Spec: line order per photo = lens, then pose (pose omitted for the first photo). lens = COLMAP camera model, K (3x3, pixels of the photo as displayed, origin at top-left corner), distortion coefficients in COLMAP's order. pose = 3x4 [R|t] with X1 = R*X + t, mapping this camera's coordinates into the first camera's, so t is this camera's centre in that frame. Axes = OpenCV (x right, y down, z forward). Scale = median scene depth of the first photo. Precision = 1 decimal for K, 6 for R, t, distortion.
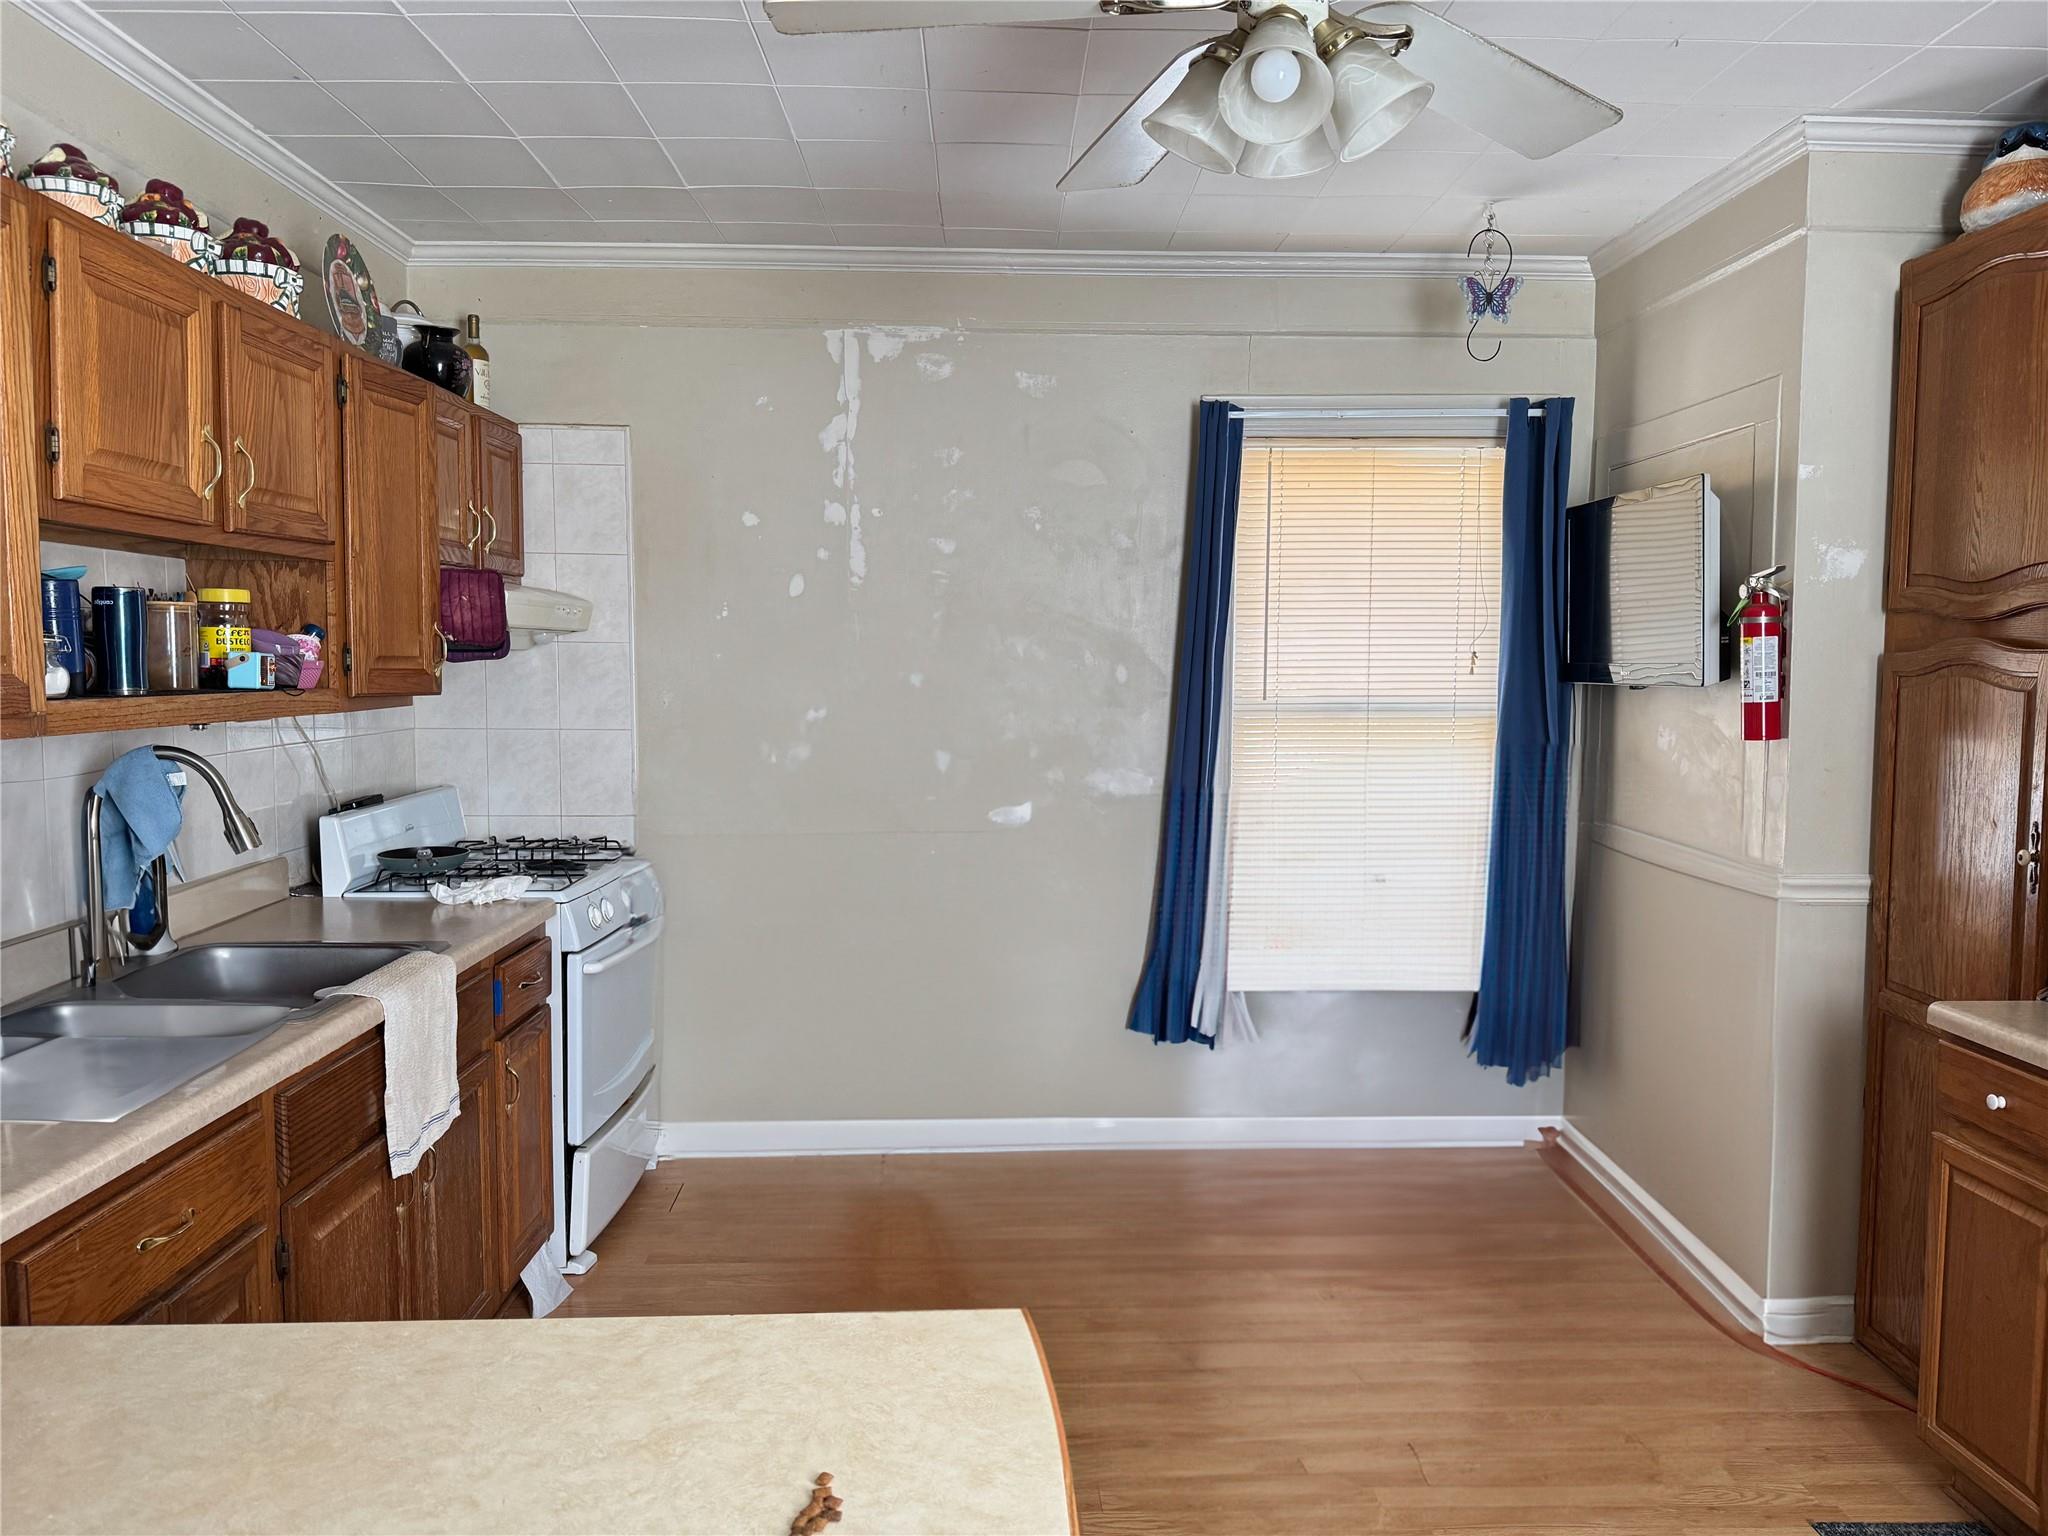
lens RADIAL K [[1414.1, 0, 1024.0], [0, 1414.1, 768.0], [0, 0, 1]] dist [0.067536, -0.107931]
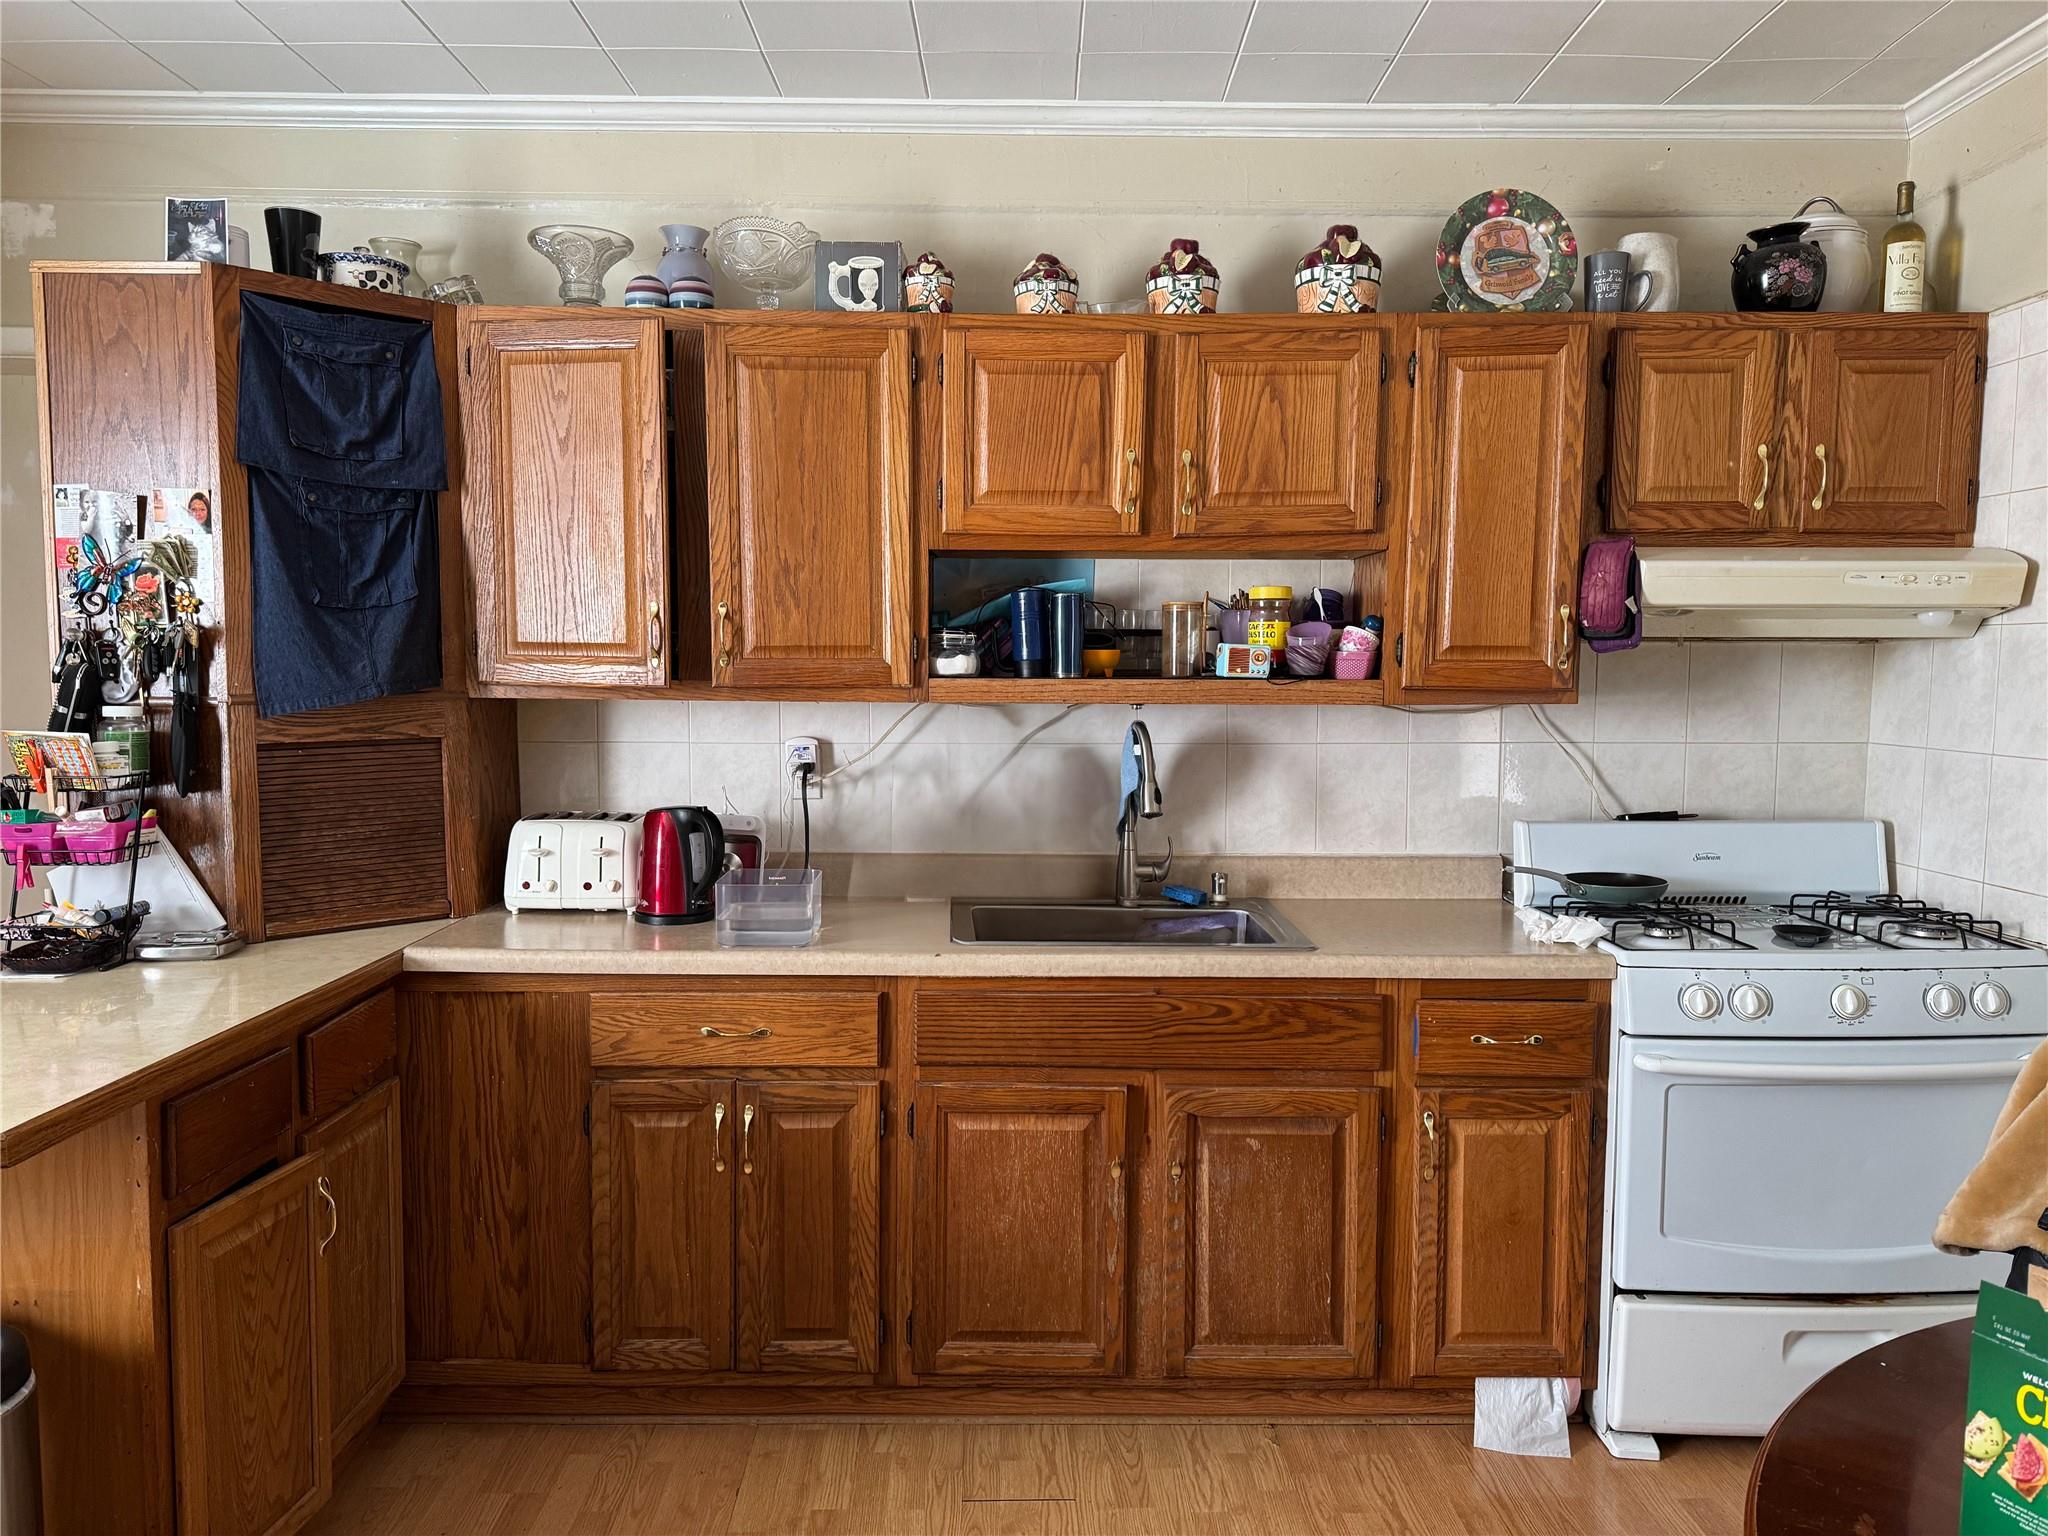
lens RADIAL K [[1414.1, 0, 1024.0], [0, 1414.1, 768.0], [0, 0, 1]] dist [0.067536, -0.107931]
pose [[-0.032612, 0.070737, -0.996962, 0.474258], [-0.079278, 0.994166, 0.073132, -0.044633], [0.996319, 0.081422, -0.026814, 0.742090]]
